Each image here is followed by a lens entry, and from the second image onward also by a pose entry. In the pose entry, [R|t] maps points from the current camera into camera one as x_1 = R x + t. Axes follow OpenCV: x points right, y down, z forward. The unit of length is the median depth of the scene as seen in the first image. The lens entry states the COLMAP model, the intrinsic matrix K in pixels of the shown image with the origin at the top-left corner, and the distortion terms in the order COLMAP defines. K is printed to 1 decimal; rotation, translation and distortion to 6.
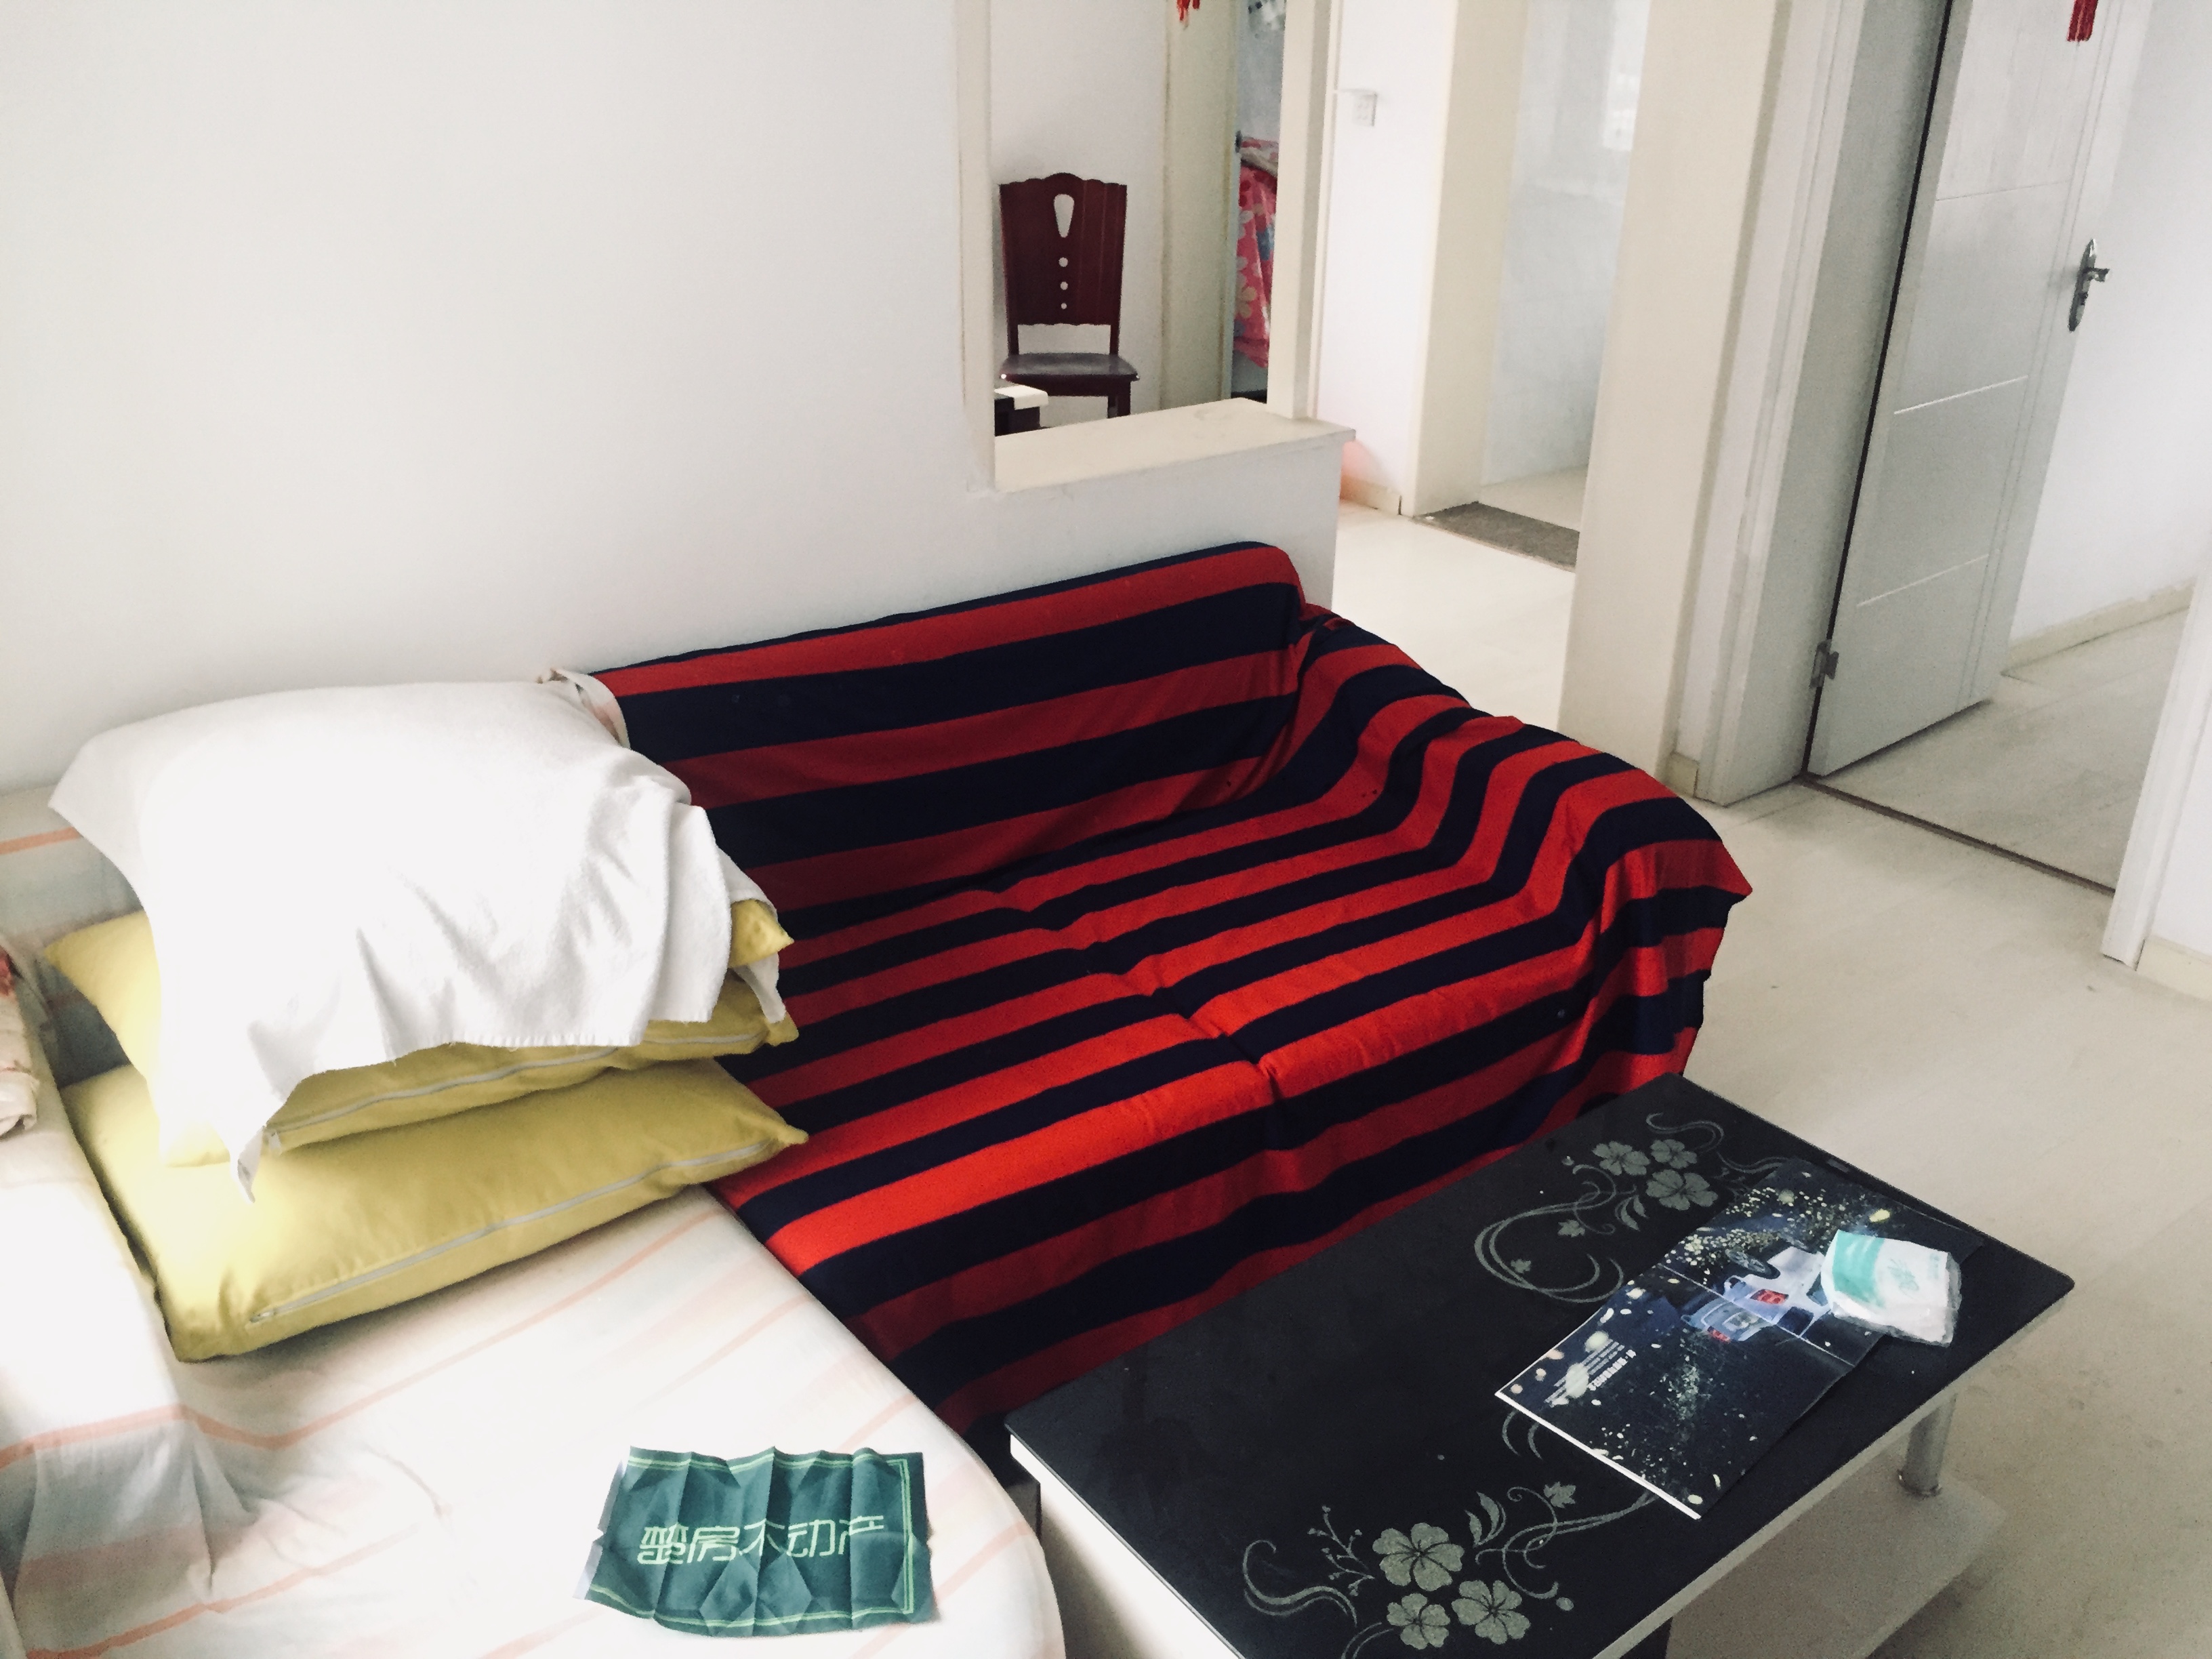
lens RADIAL K [[1875.3, 0, 1106.0], [0, 1875.3, 829.5], [0, 0, 1]] dist [0.068032, -0.074779]
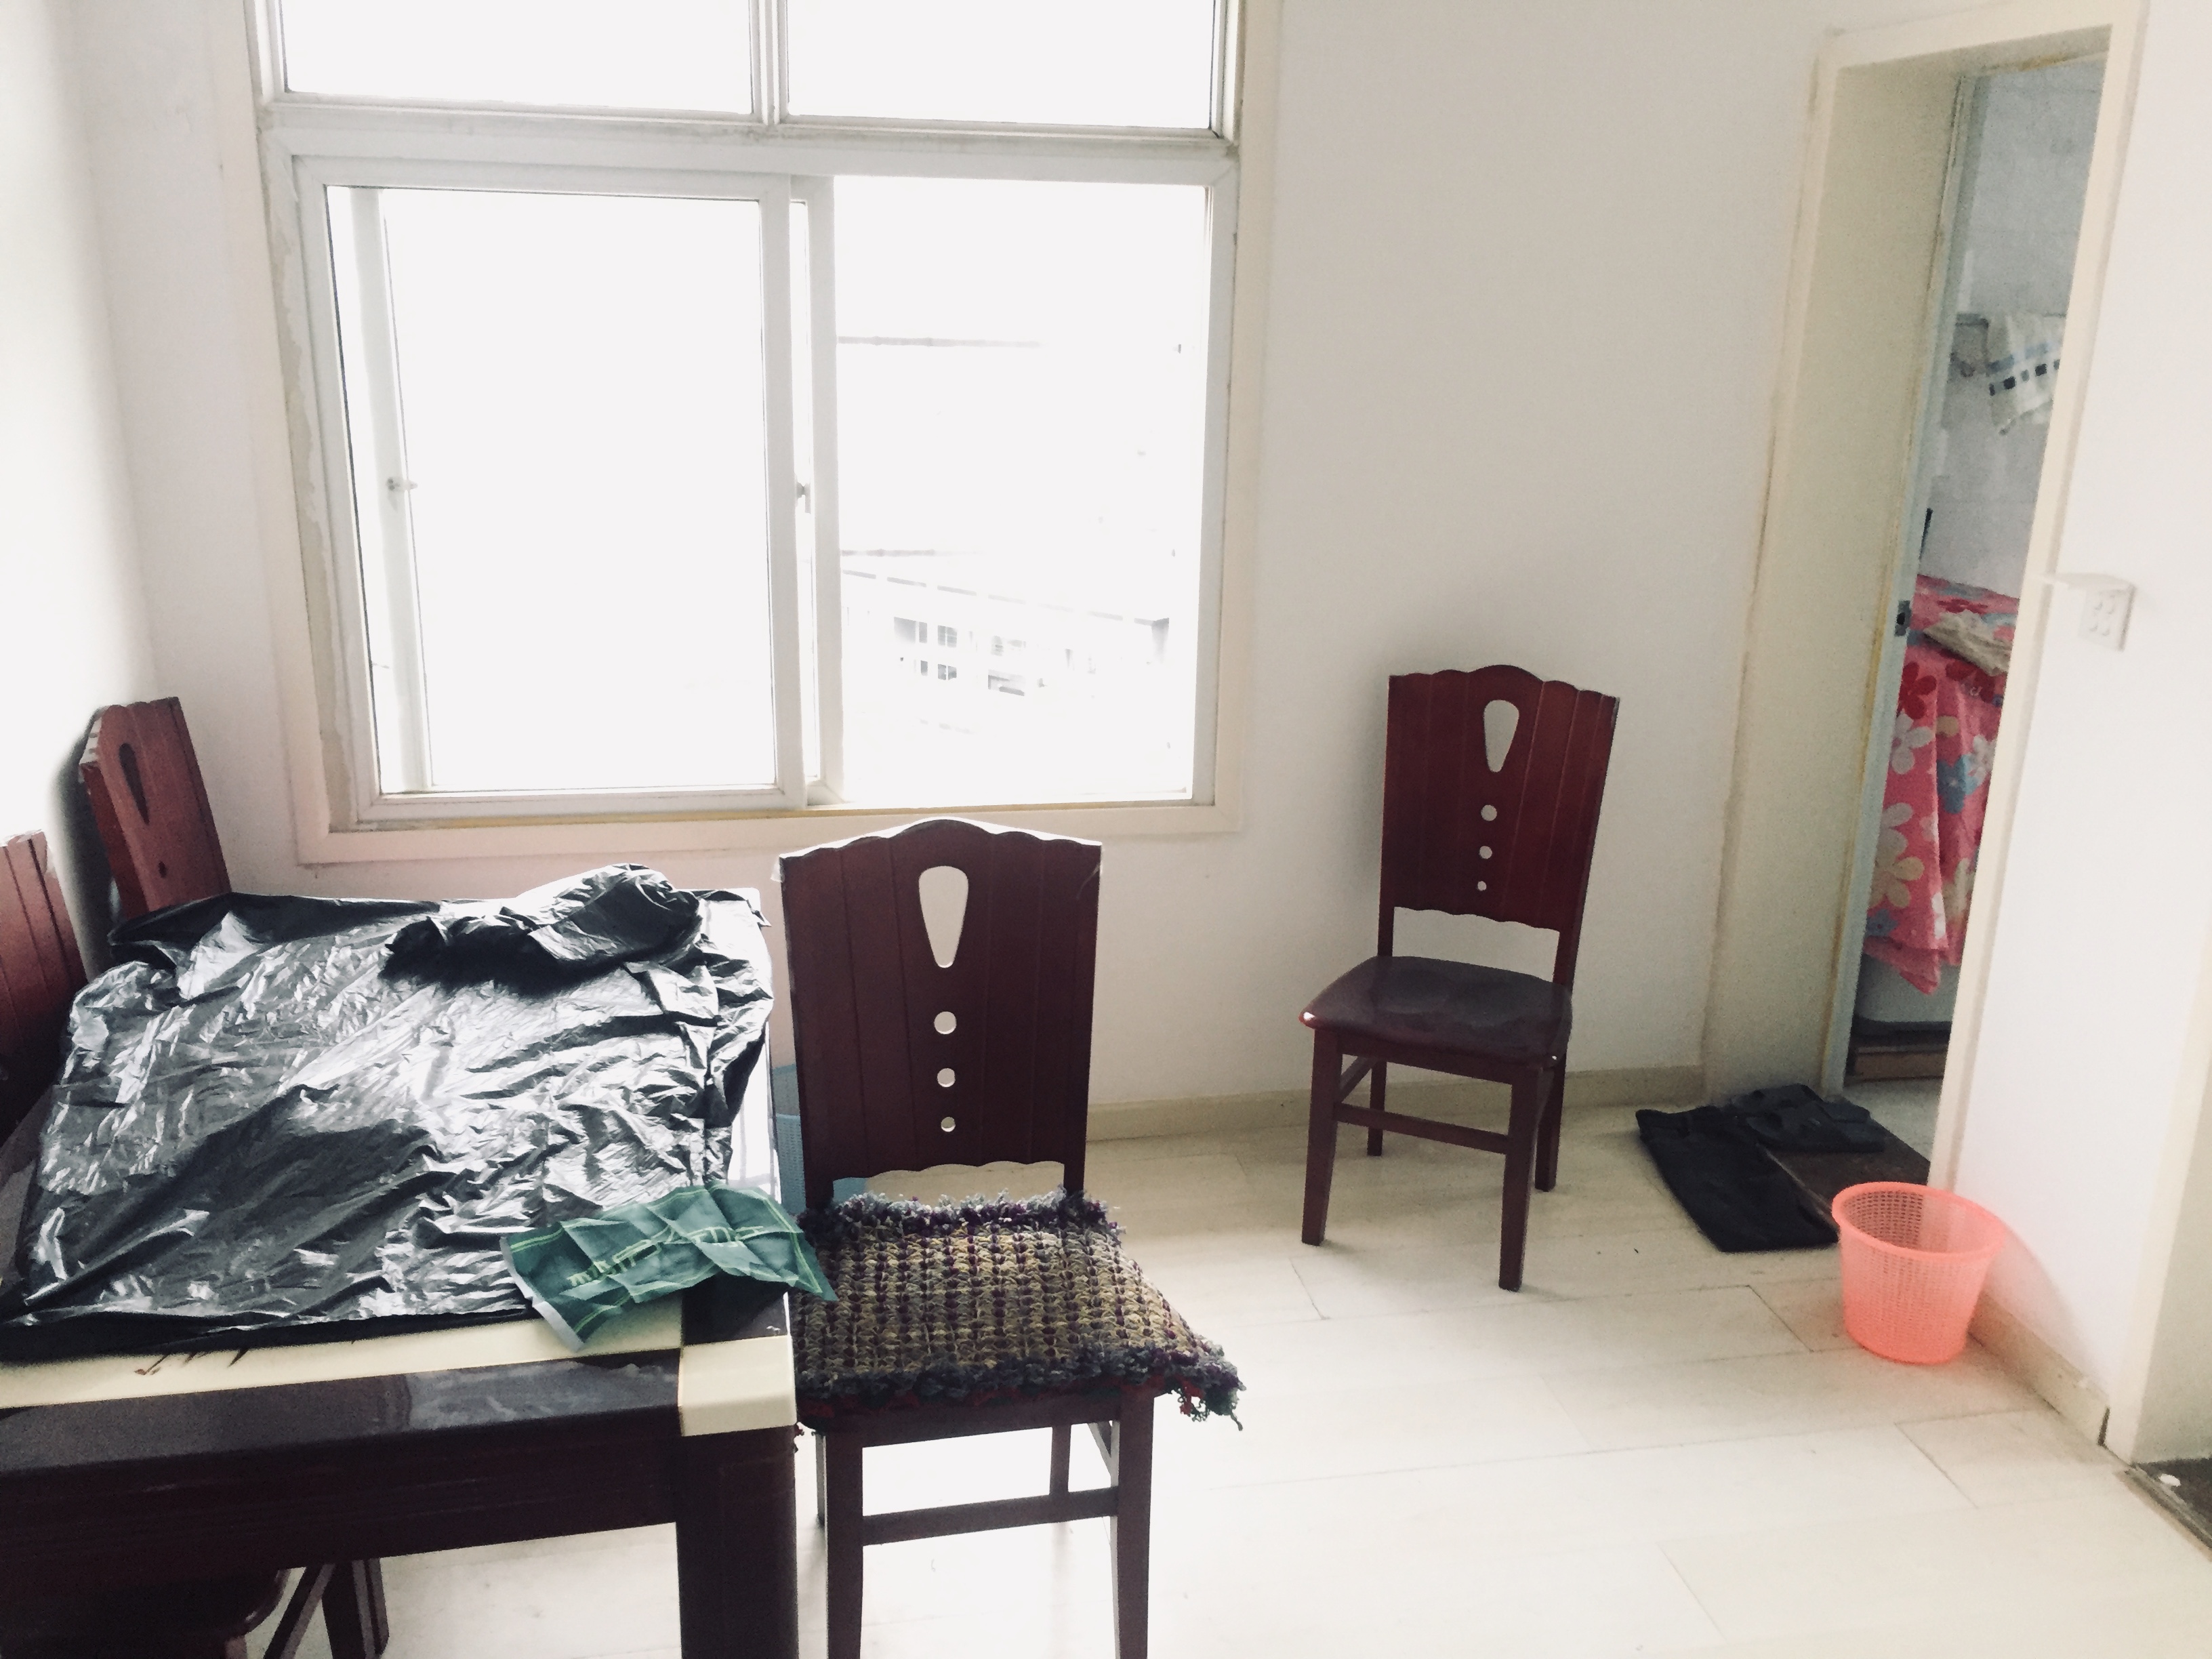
lens RADIAL K [[1875.3, 0, 1106.0], [0, 1875.3, 829.5], [0, 0, 1]] dist [0.068032, -0.074779]
pose [[0.893483, 0.136002, -0.428008, 0.115849], [-0.198762, 0.974373, -0.105310, -0.213913], [0.402717, 0.179165, 0.897618, 0.450253]]
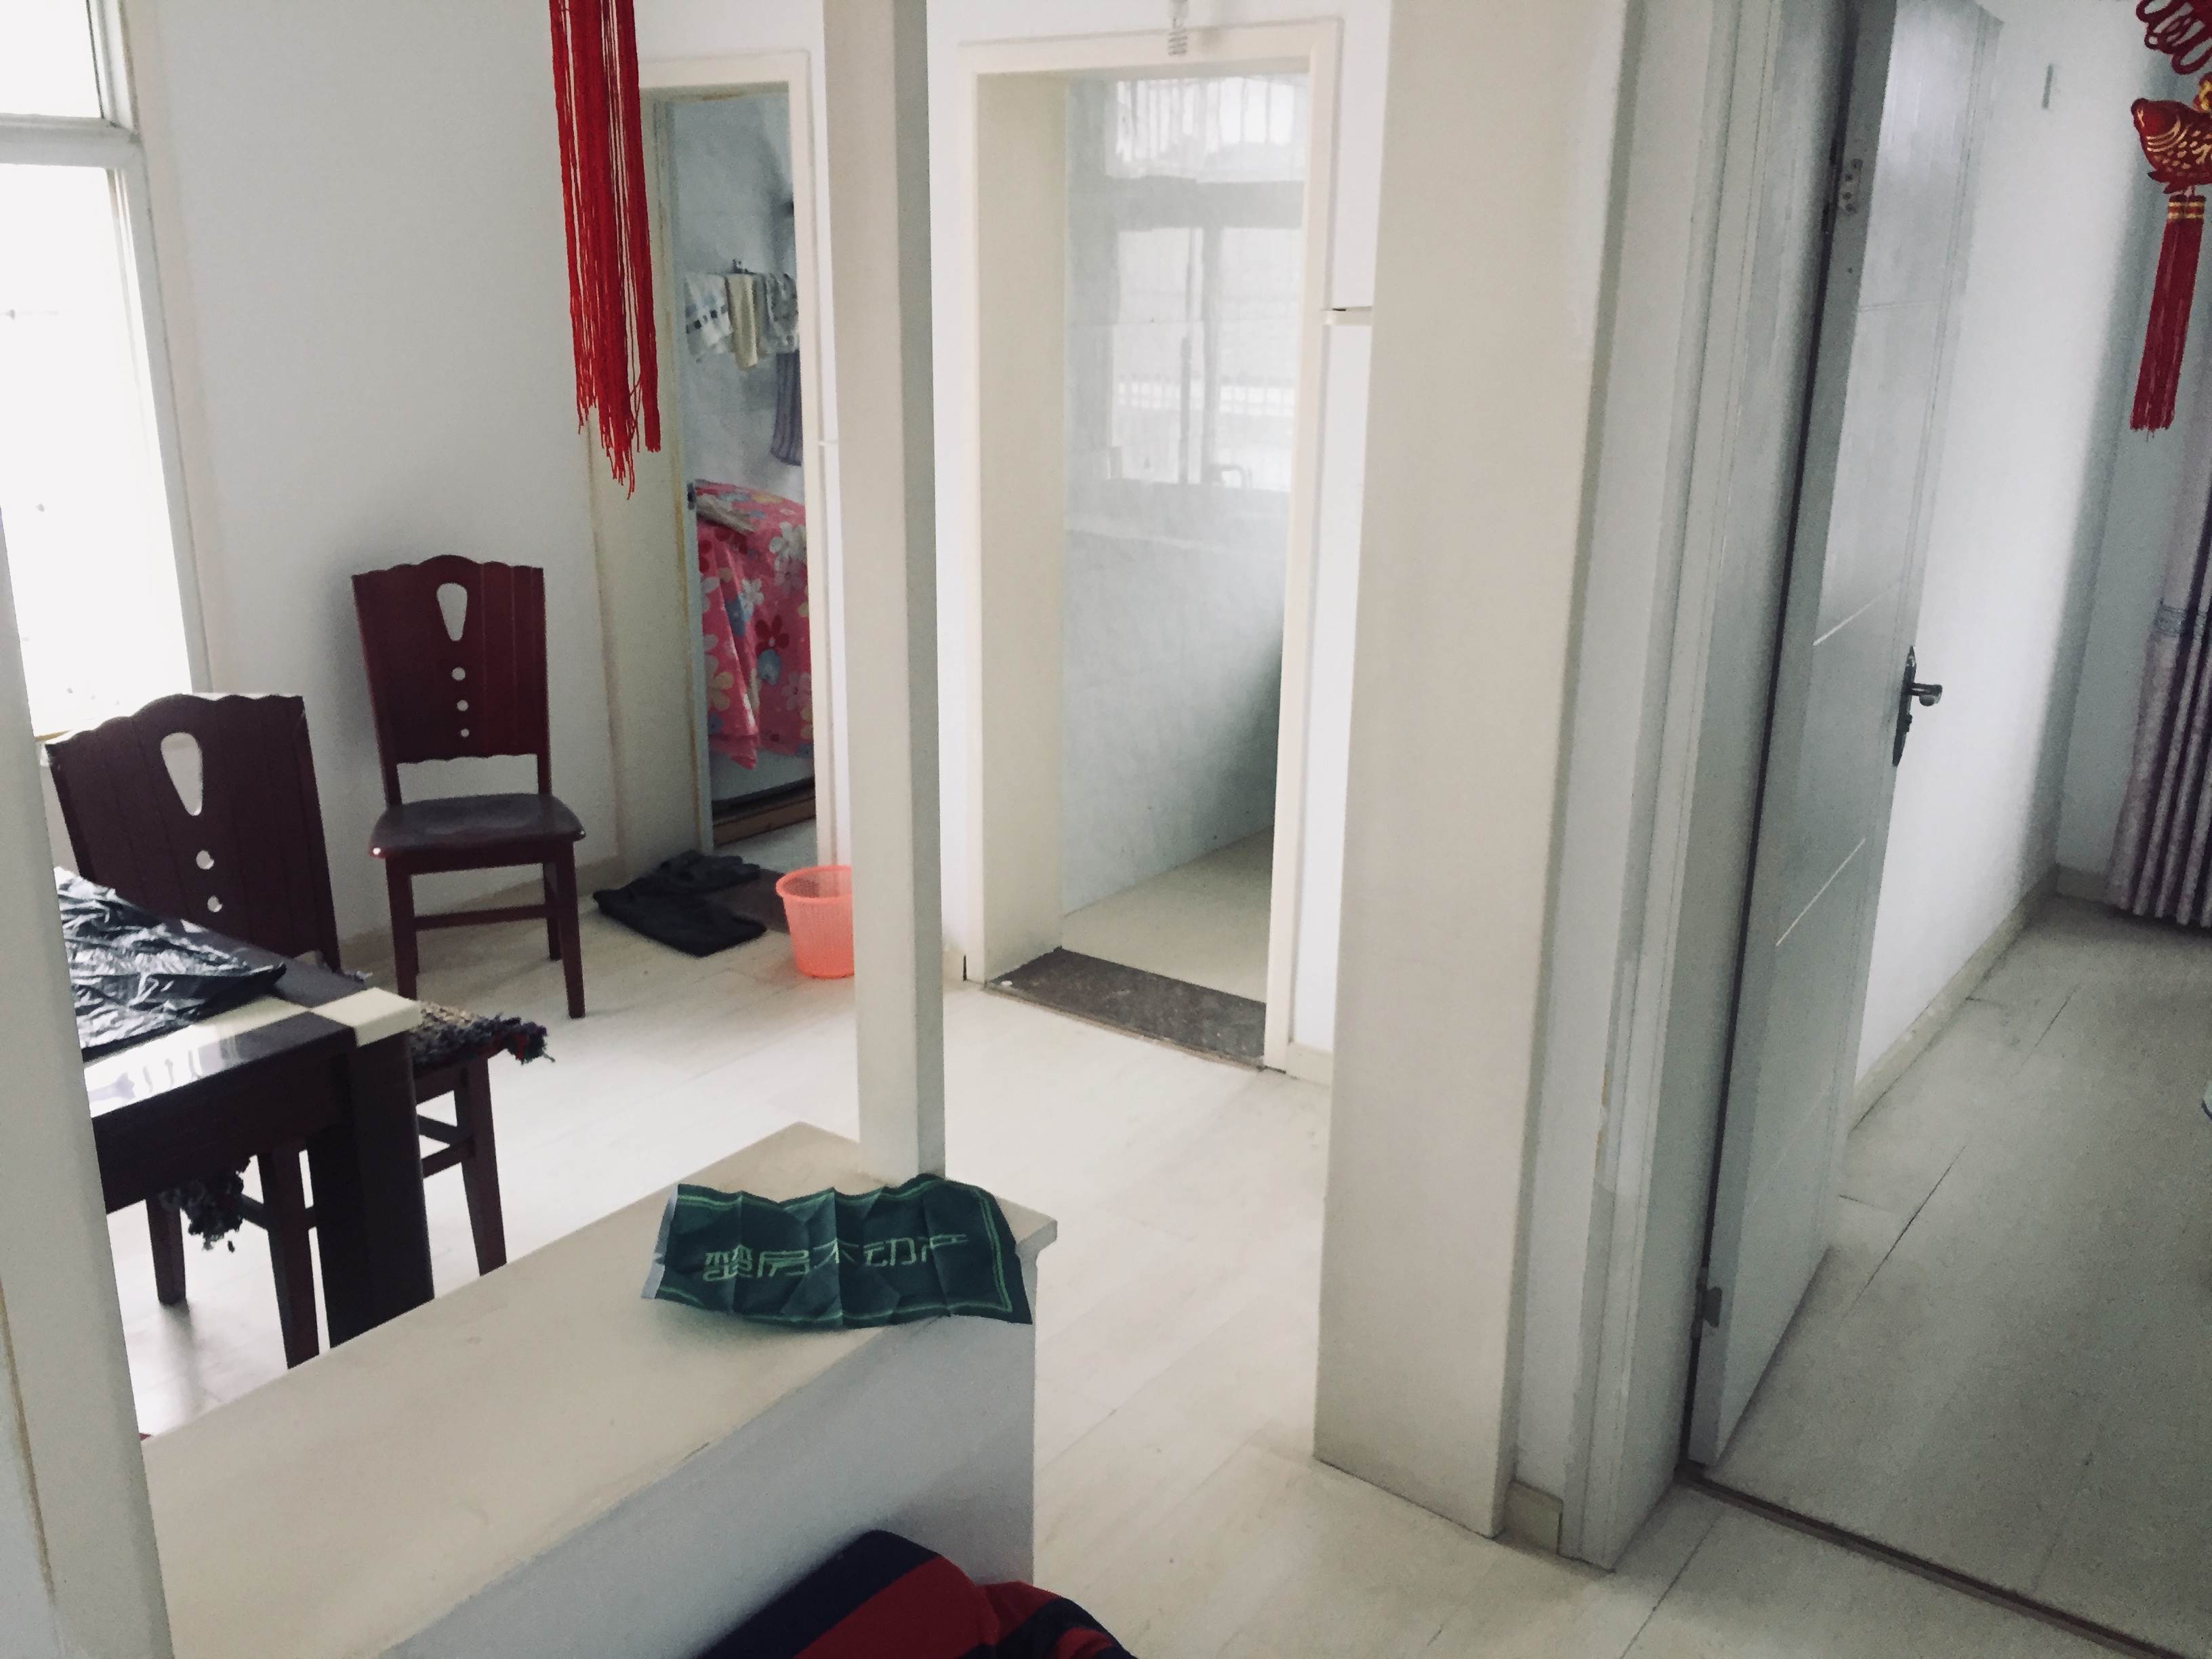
lens RADIAL K [[1875.3, 0, 1106.0], [0, 1875.3, 829.5], [0, 0, 1]] dist [0.068032, -0.074779]
pose [[0.957619, -0.083691, 0.275611, 0.009857], [0.119812, 0.985888, -0.116921, -0.130942], [-0.261936, 0.144988, 0.954132, 0.266618]]
